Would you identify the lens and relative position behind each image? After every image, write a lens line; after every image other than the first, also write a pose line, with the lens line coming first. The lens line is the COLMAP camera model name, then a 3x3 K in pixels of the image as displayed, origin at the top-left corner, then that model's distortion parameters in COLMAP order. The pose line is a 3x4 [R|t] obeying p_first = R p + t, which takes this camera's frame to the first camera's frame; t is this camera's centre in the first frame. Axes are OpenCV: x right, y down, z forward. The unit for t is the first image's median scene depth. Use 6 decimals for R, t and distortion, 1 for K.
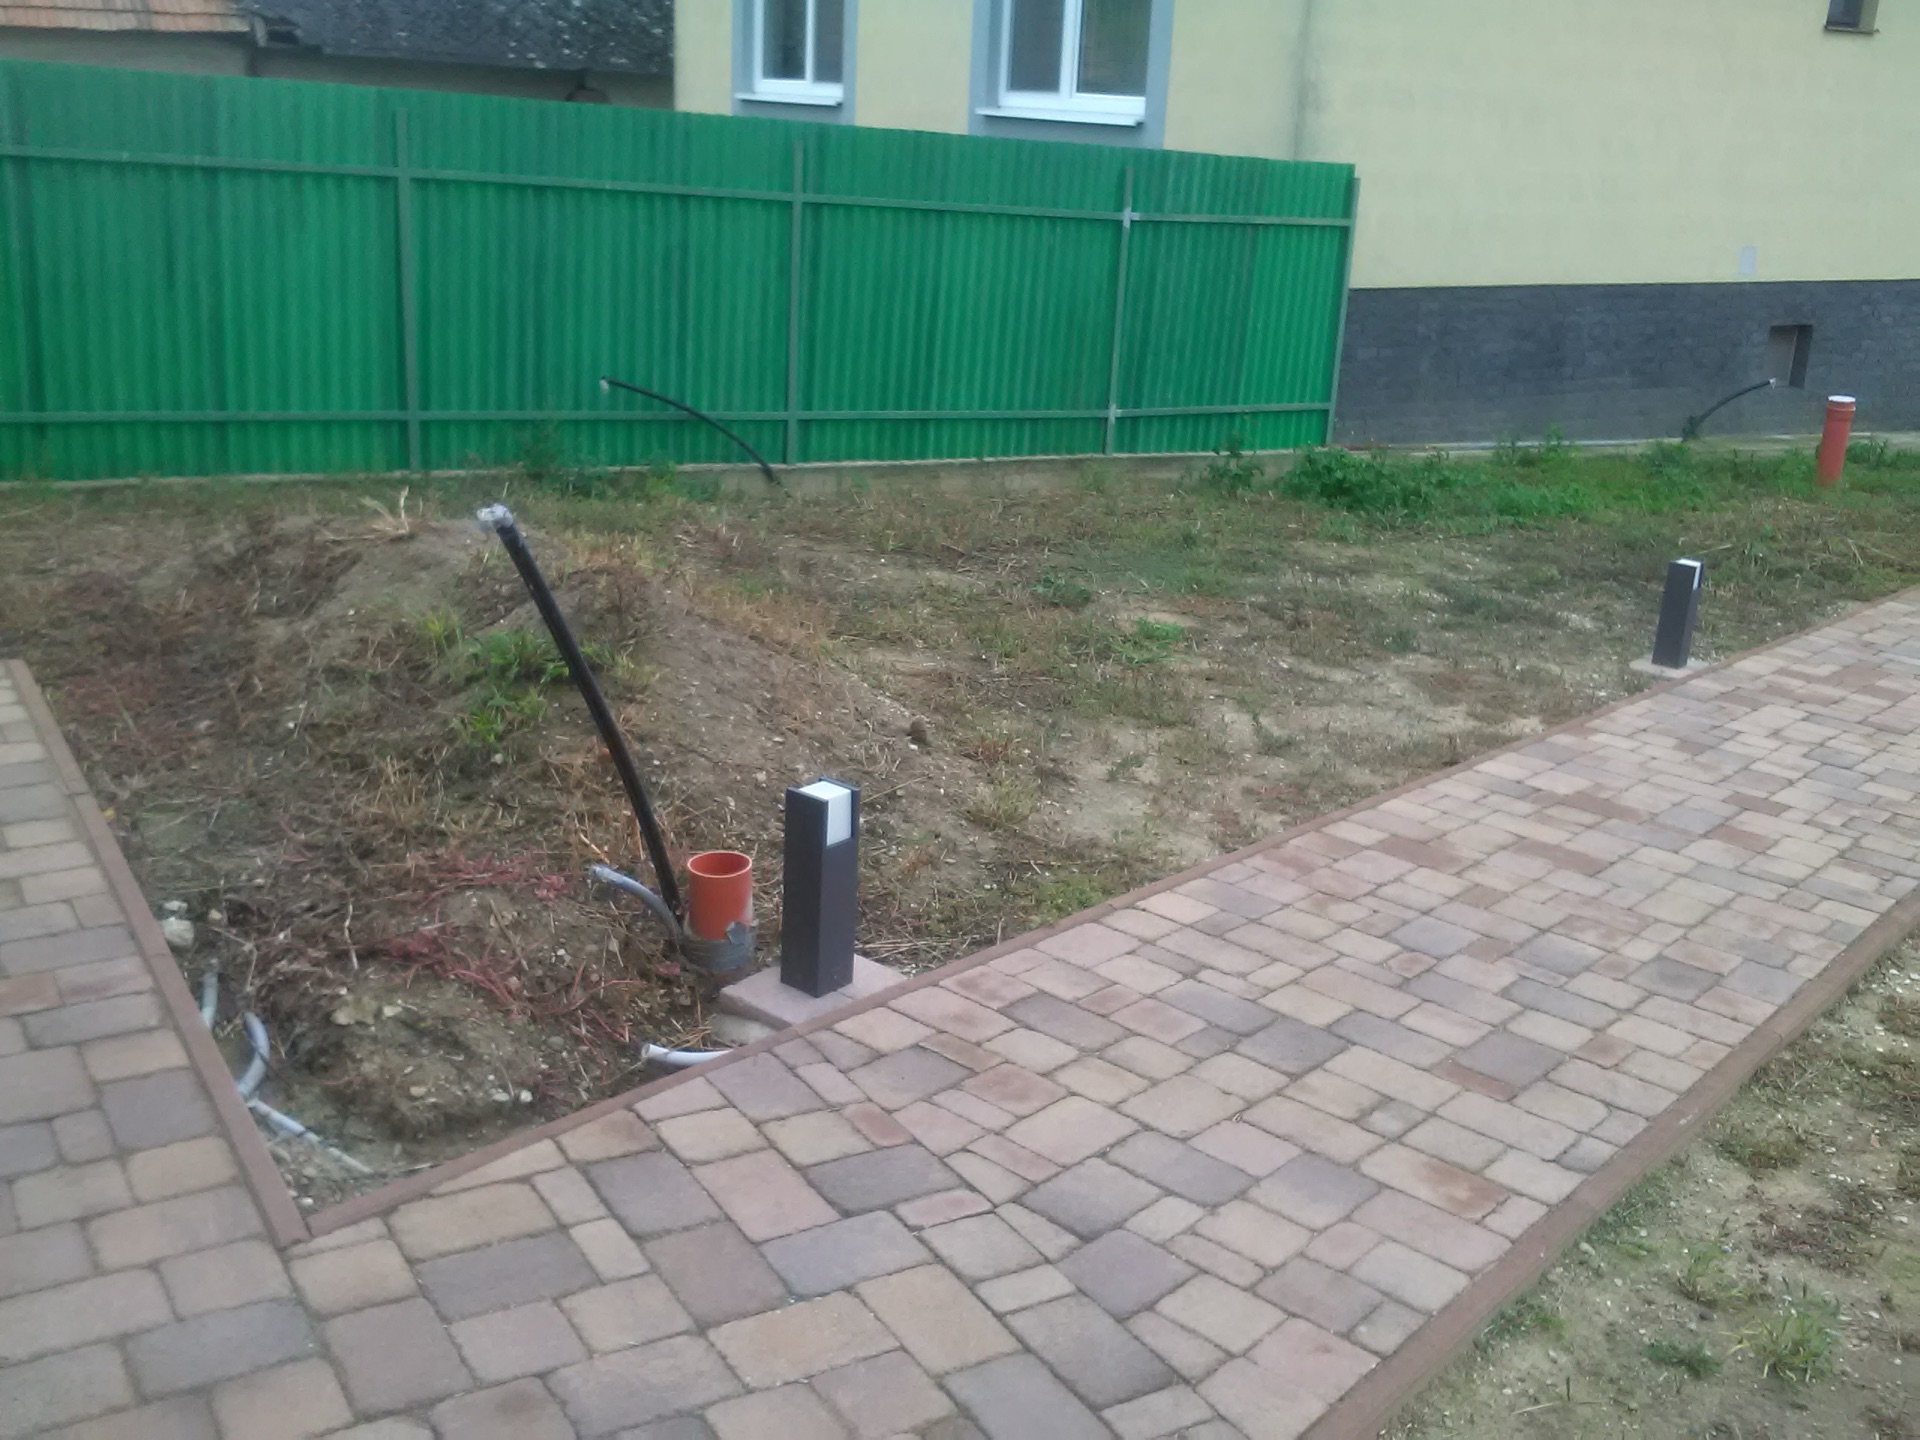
lens RADIAL K [[1874.4, 0, 946.1], [0, 1874.4, 723.1], [0, 0, 1]] dist [0.082712, -0.229544]
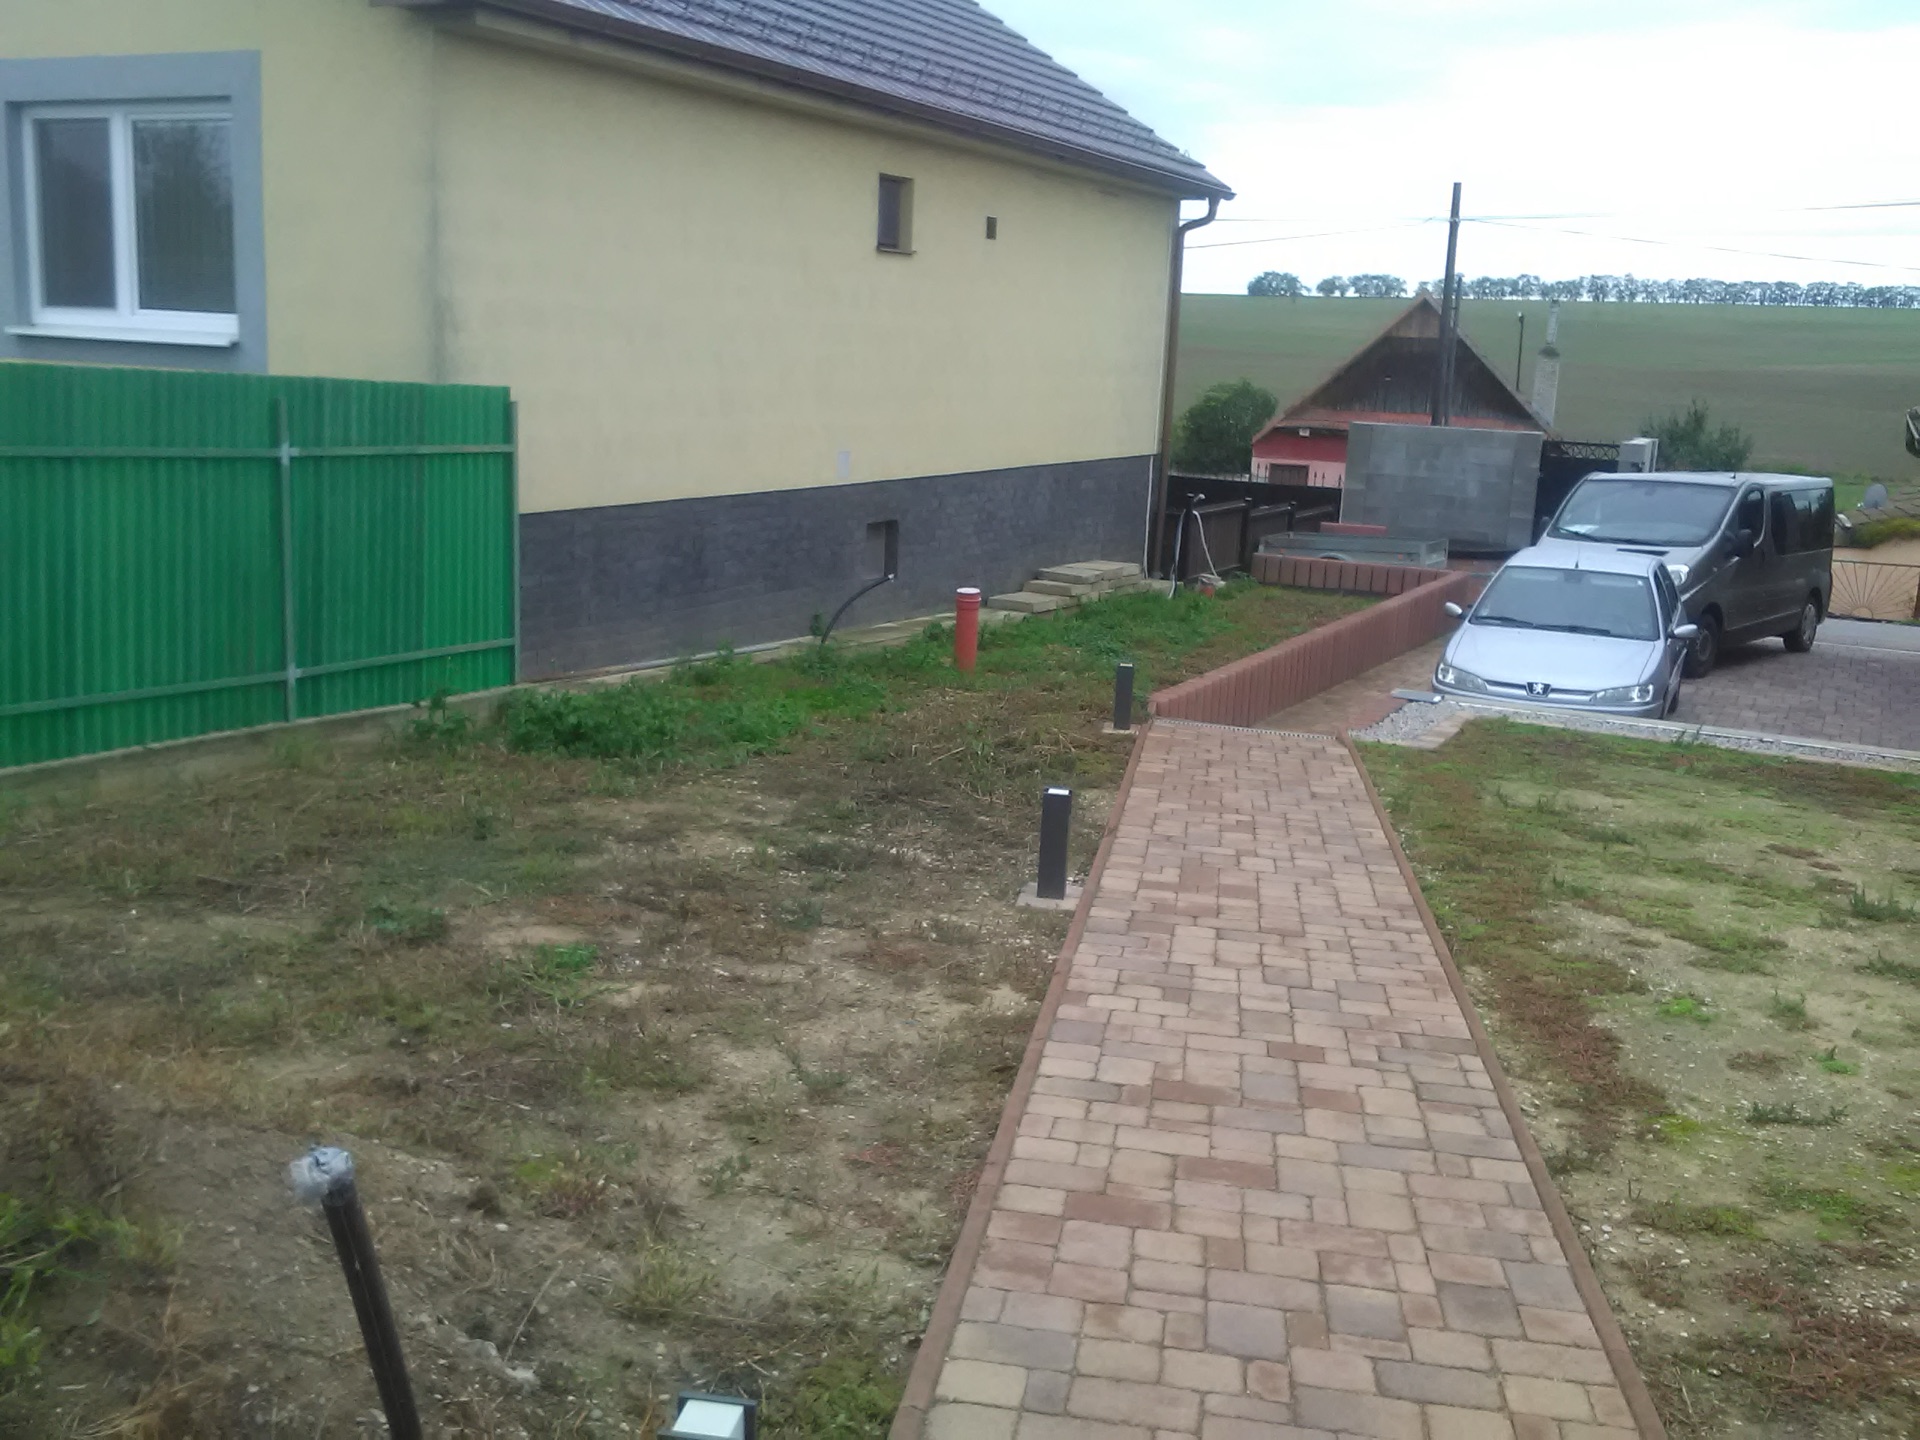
lens RADIAL K [[1874.4, 0, 946.1], [0, 1874.4, 723.1], [0, 0, 1]] dist [0.082712, -0.229544]
pose [[0.856060, -0.112044, 0.504587, -0.098029], [0.160863, 0.985494, -0.054084, -0.050704], [-0.491208, 0.127468, 0.861665, 0.117871]]
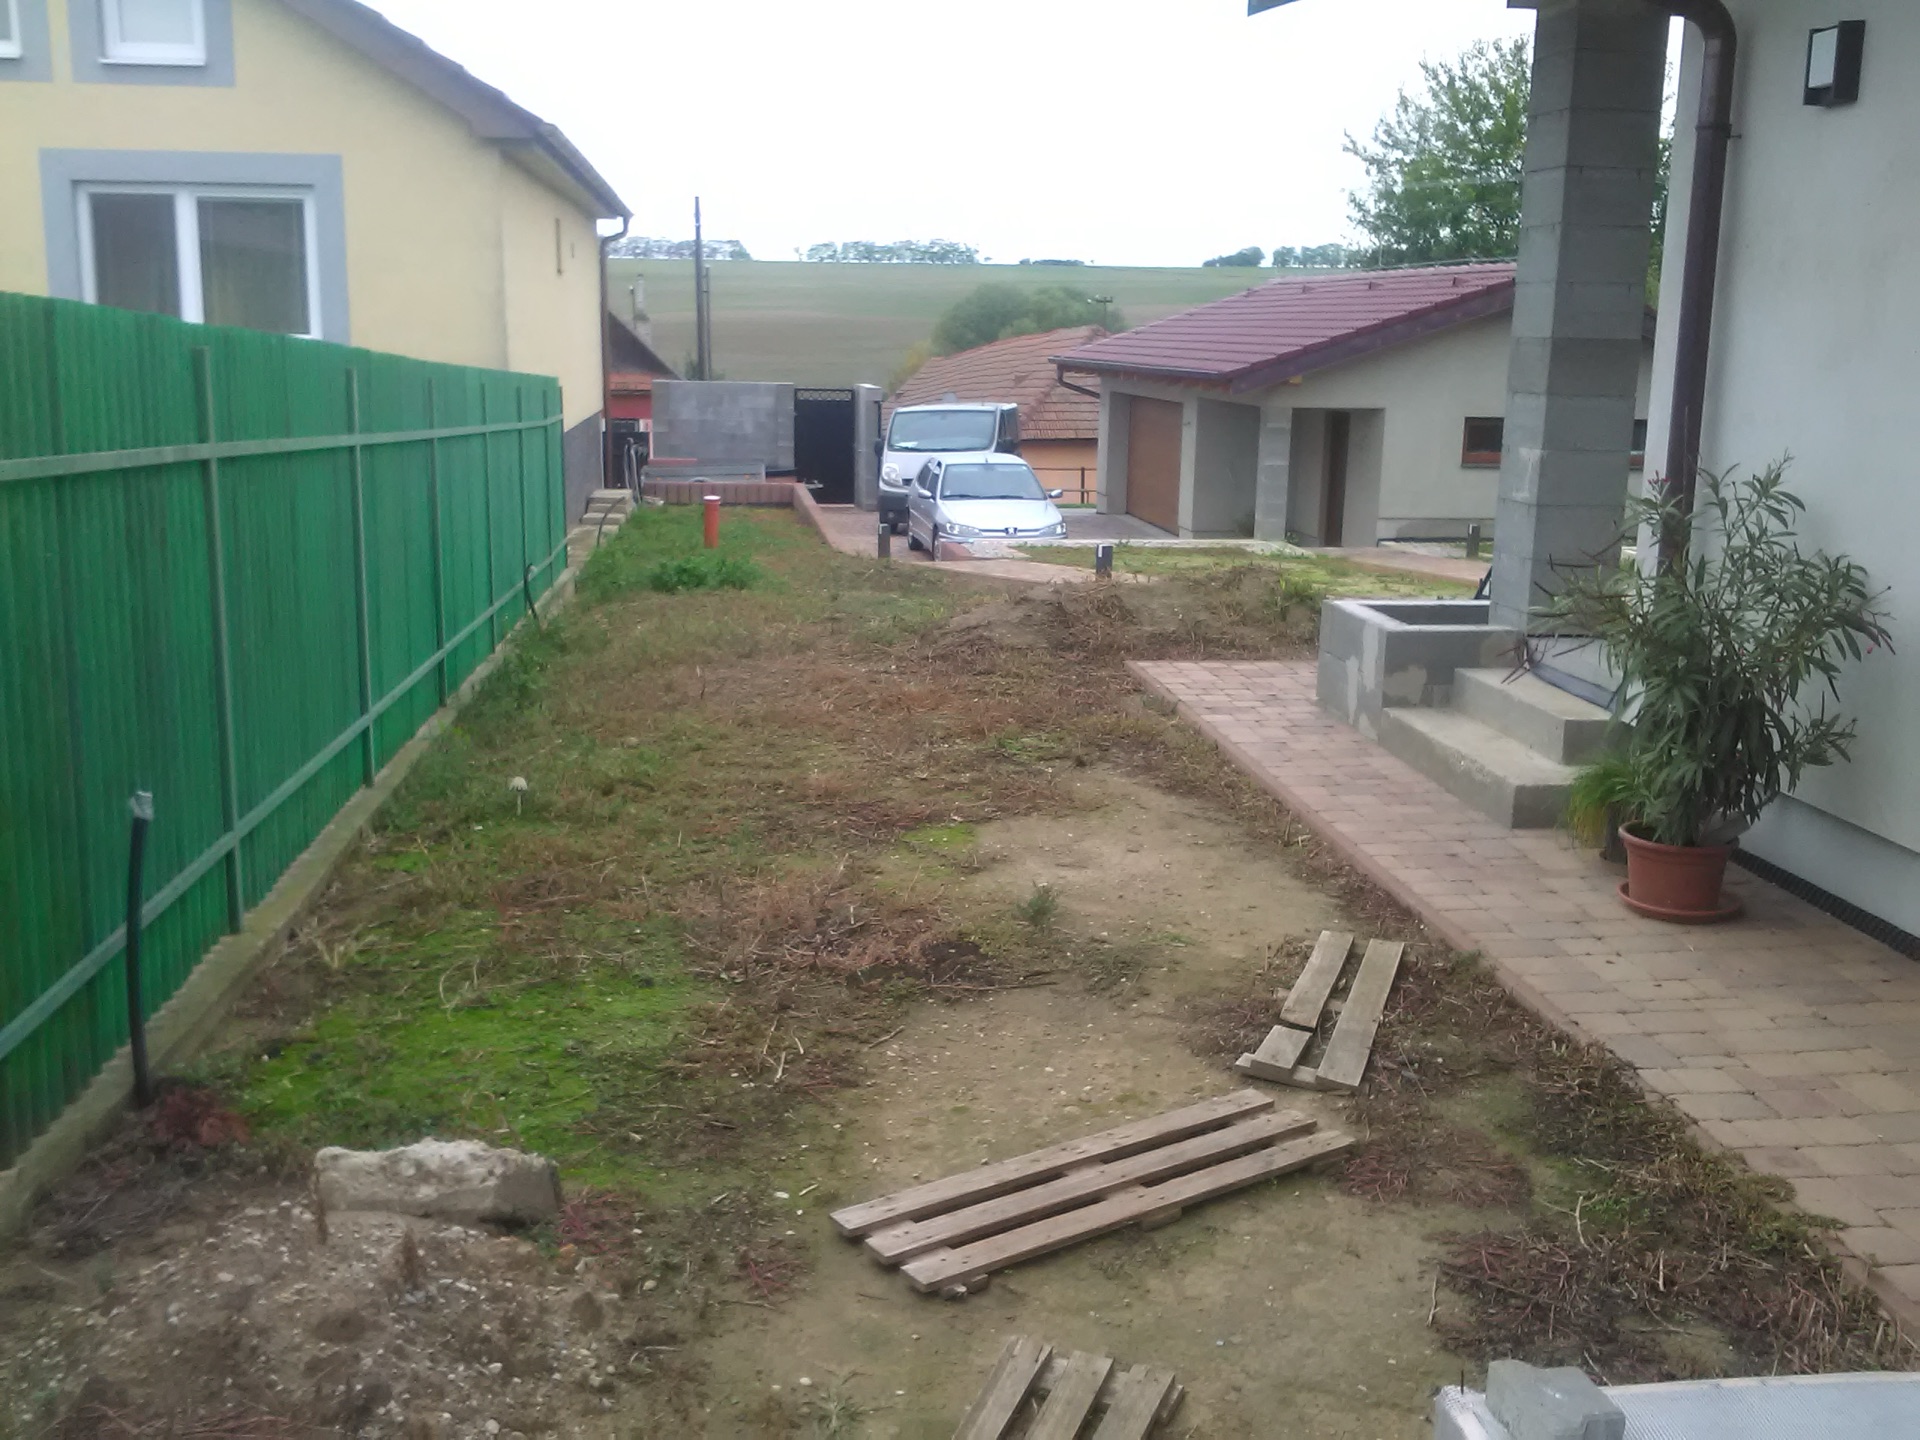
lens RADIAL K [[1874.4, 0, 946.1], [0, 1874.4, 723.1], [0, 0, 1]] dist [0.082712, -0.229544]
pose [[0.426102, -0.222795, 0.876812, -1.101853], [0.290757, 0.951507, 0.100476, -0.106859], [-0.856678, 0.212126, 0.470218, 0.108525]]
